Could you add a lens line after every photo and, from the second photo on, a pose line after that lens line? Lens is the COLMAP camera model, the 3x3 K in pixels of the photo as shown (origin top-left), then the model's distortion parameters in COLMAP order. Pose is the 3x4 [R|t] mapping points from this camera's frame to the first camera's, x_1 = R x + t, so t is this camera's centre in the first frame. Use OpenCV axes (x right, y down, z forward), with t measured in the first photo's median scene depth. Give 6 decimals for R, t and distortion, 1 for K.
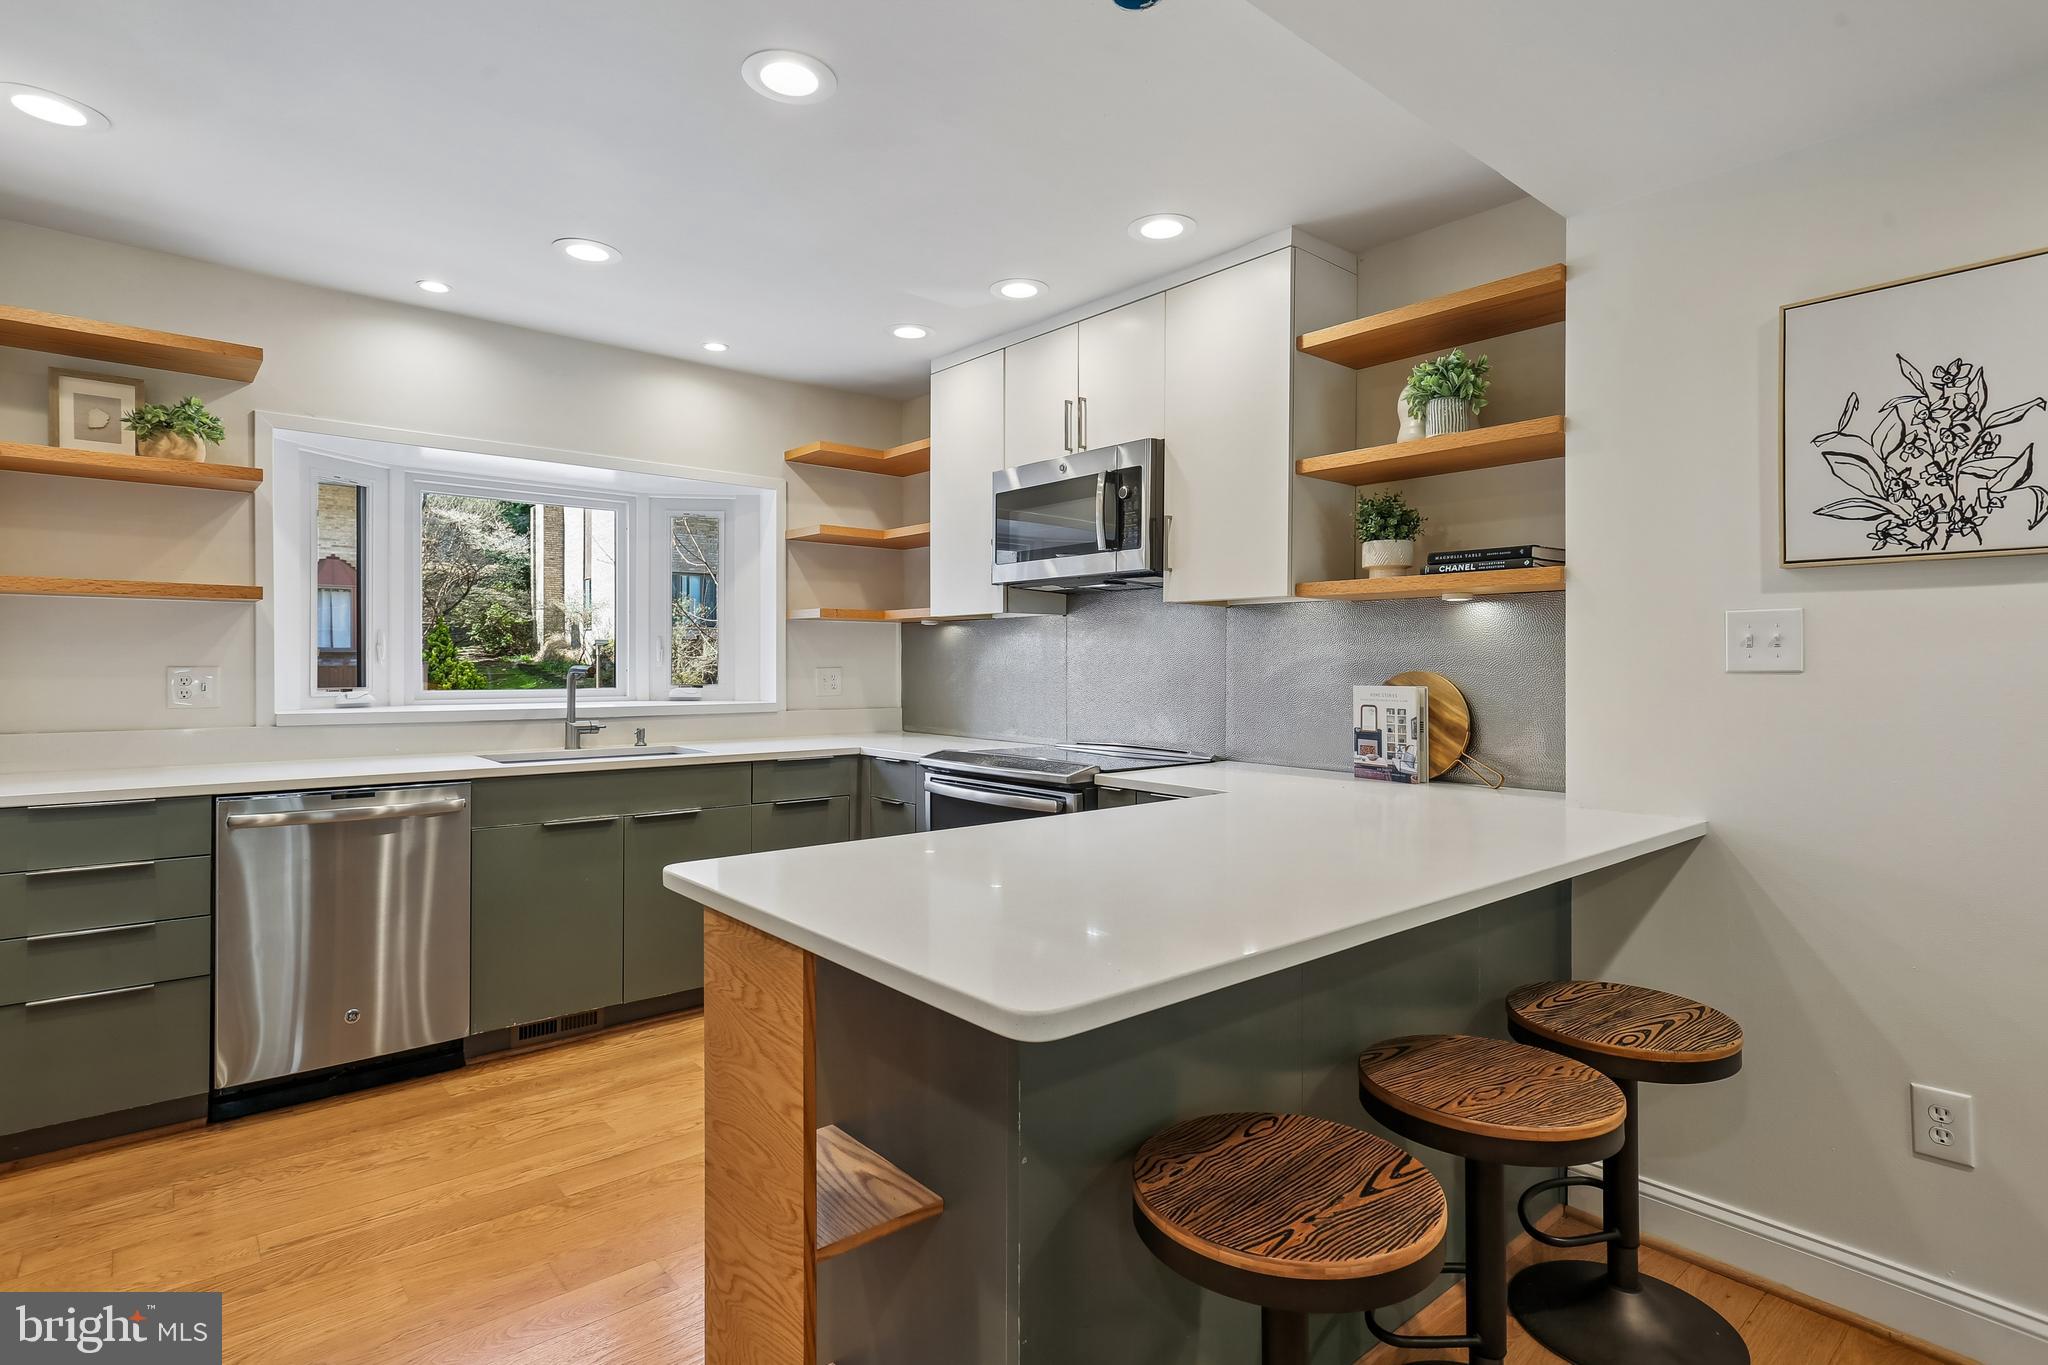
lens RADIAL K [[1042.4, 0, 1024.2], [0, 1042.4, 661.6], [0, 0, 1]] dist [0.000370, 0.001593]
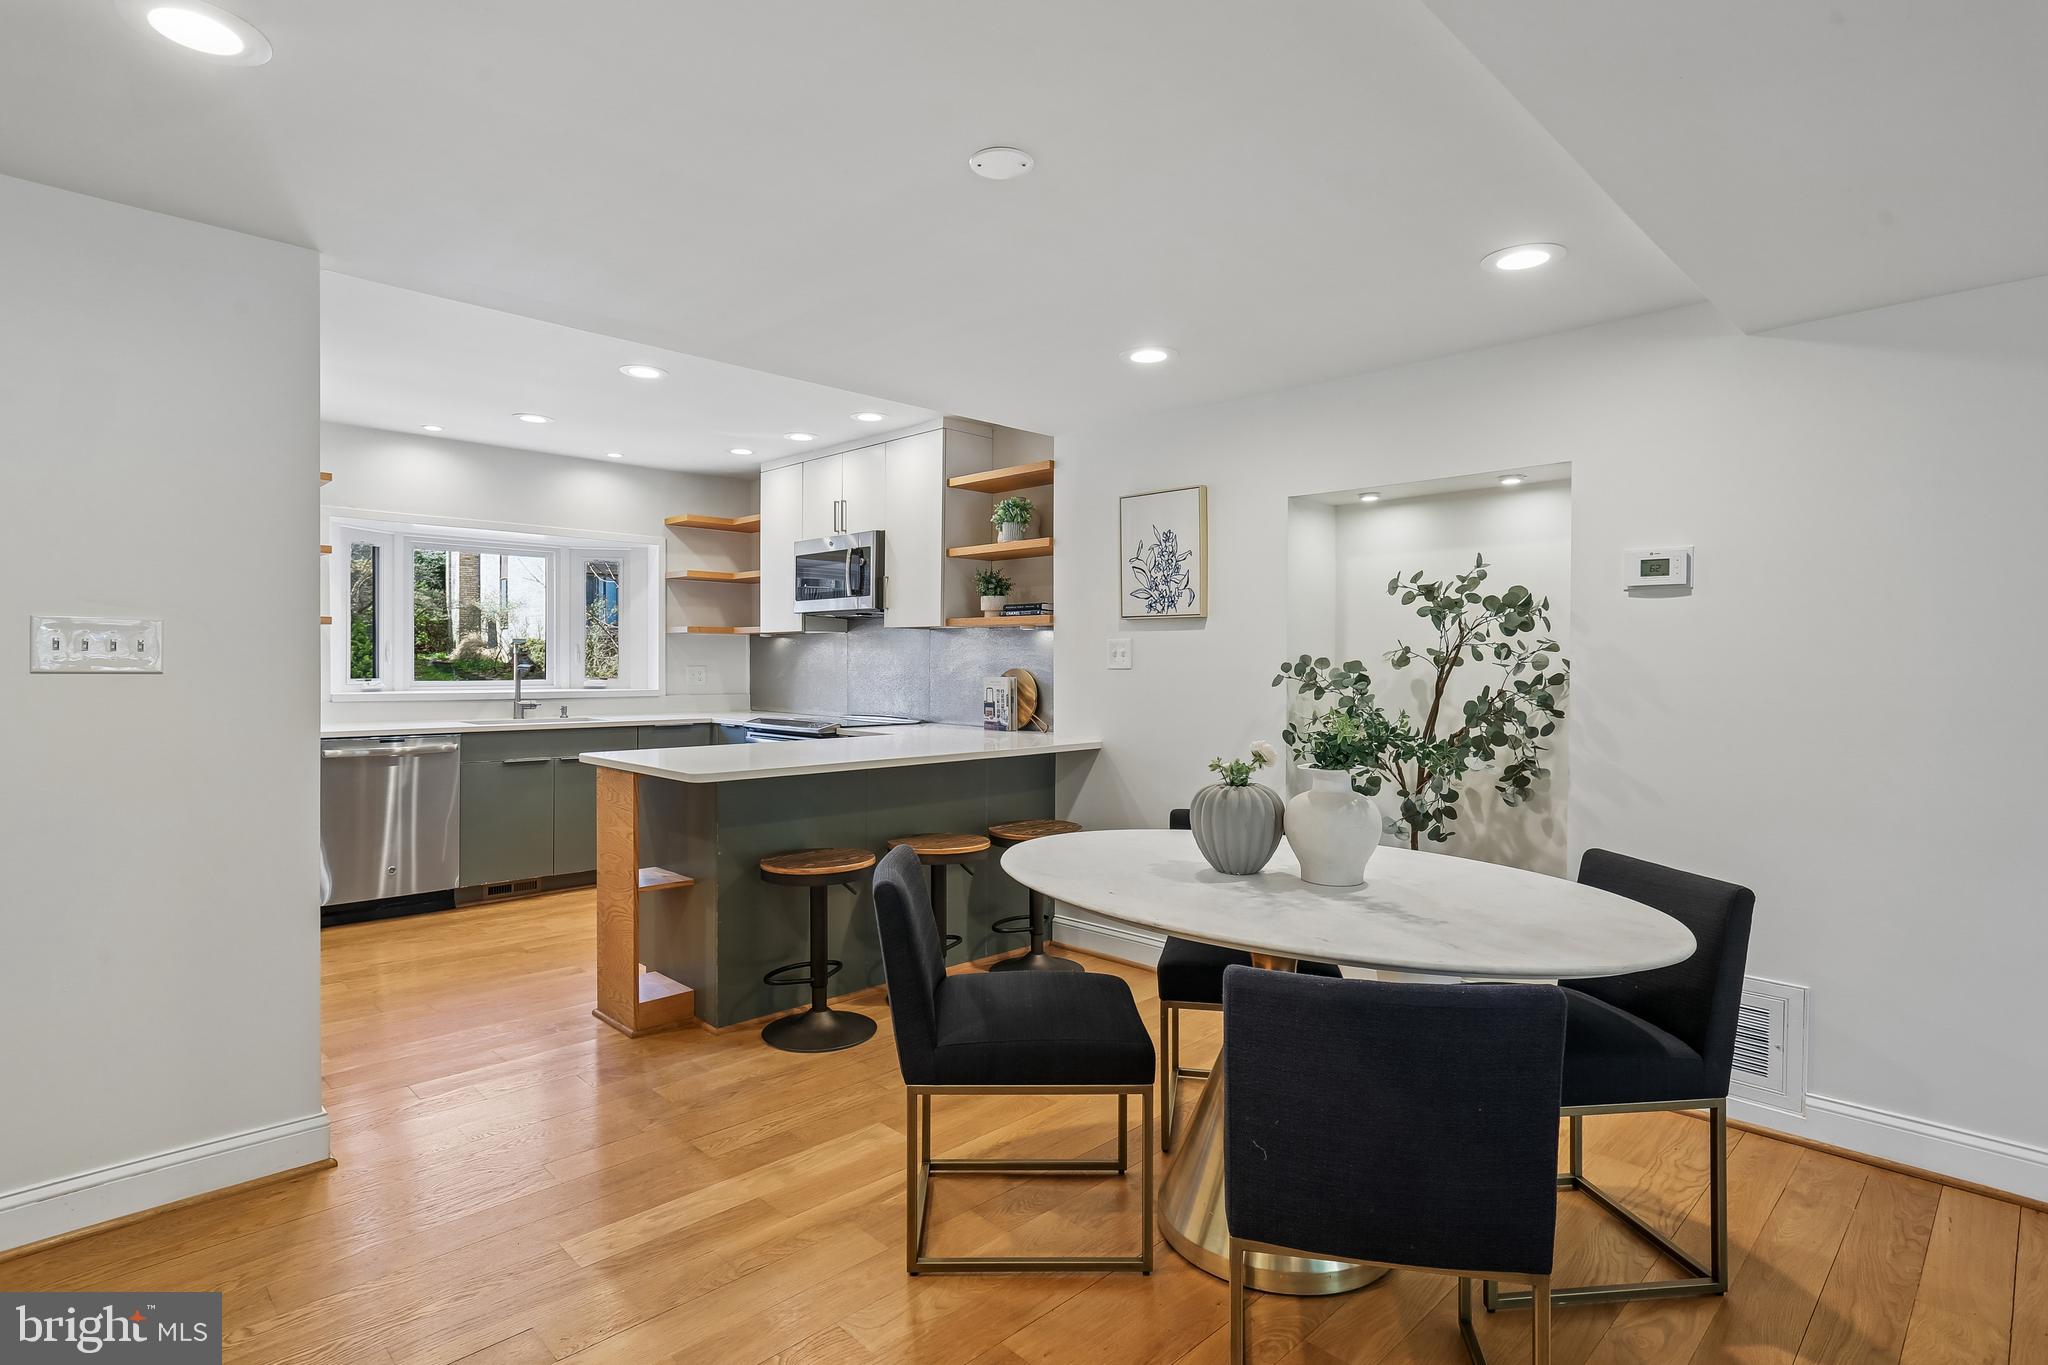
lens RADIAL K [[1042.4, 0, 1023.9], [0, 1042.4, 663.8], [0, 0, 1]] dist [0.000370, 0.001593]
pose [[0.997622, 0.001857, 0.068902, 0.232623], [-0.002069, 0.999993, 0.003012, -0.003730], [-0.068896, -0.003147, 0.997619, -0.668053]]
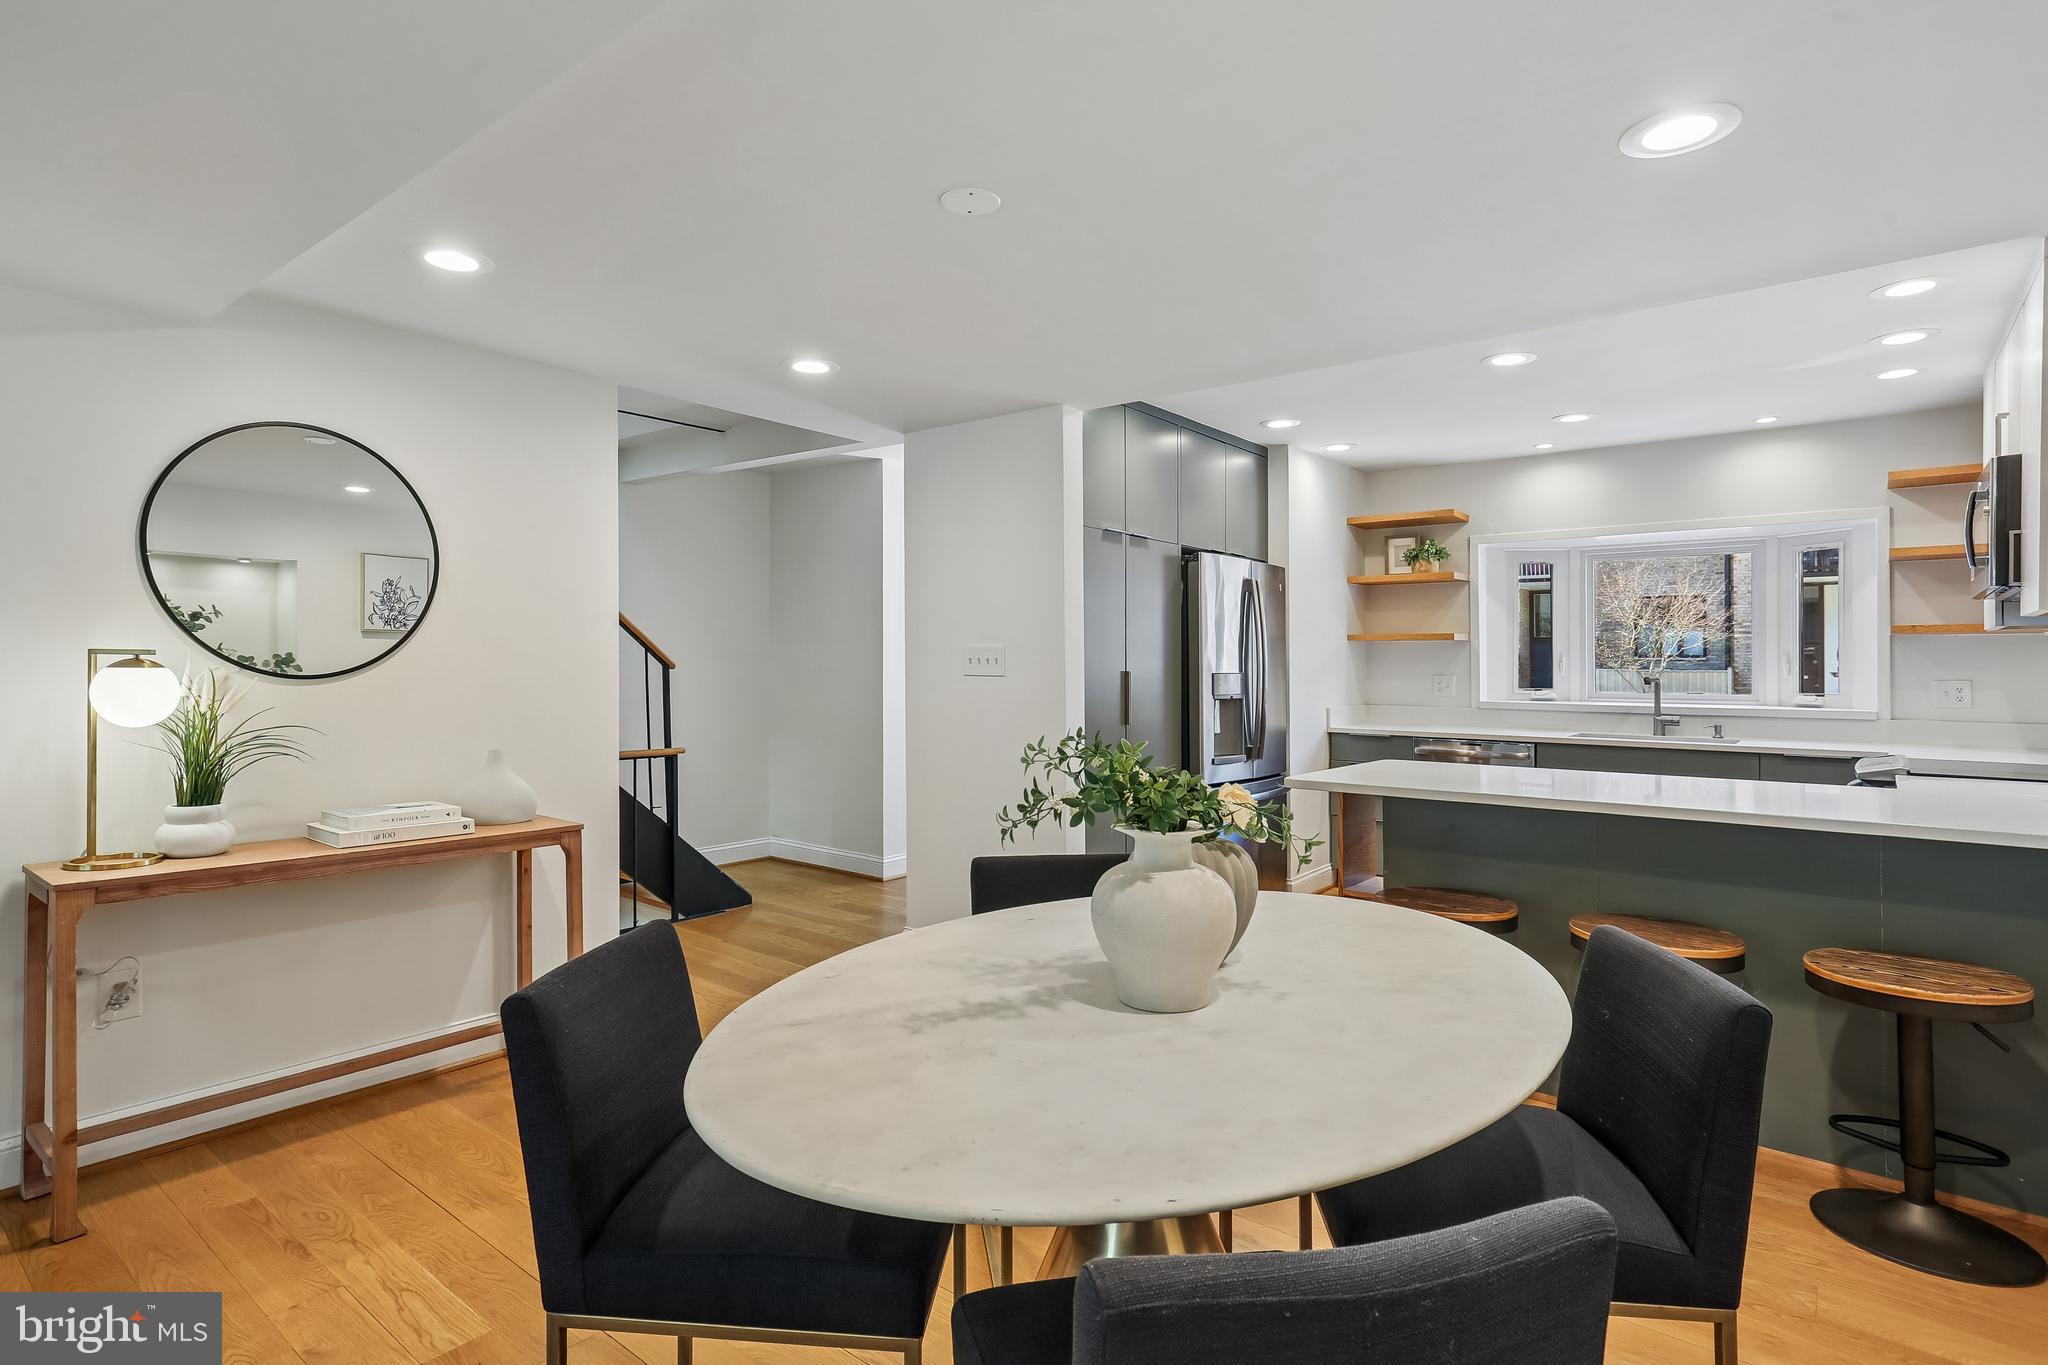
lens RADIAL K [[1042.4, 0, 1018.8], [0, 1042.4, 676.8], [0, 0, 1]] dist [0.000370, 0.001593]
pose [[0.183145, 0.007632, -0.983056, 0.918965], [-0.001897, 0.999971, 0.007410, -0.004622], [0.983084, 0.000508, 0.183155, -0.122907]]
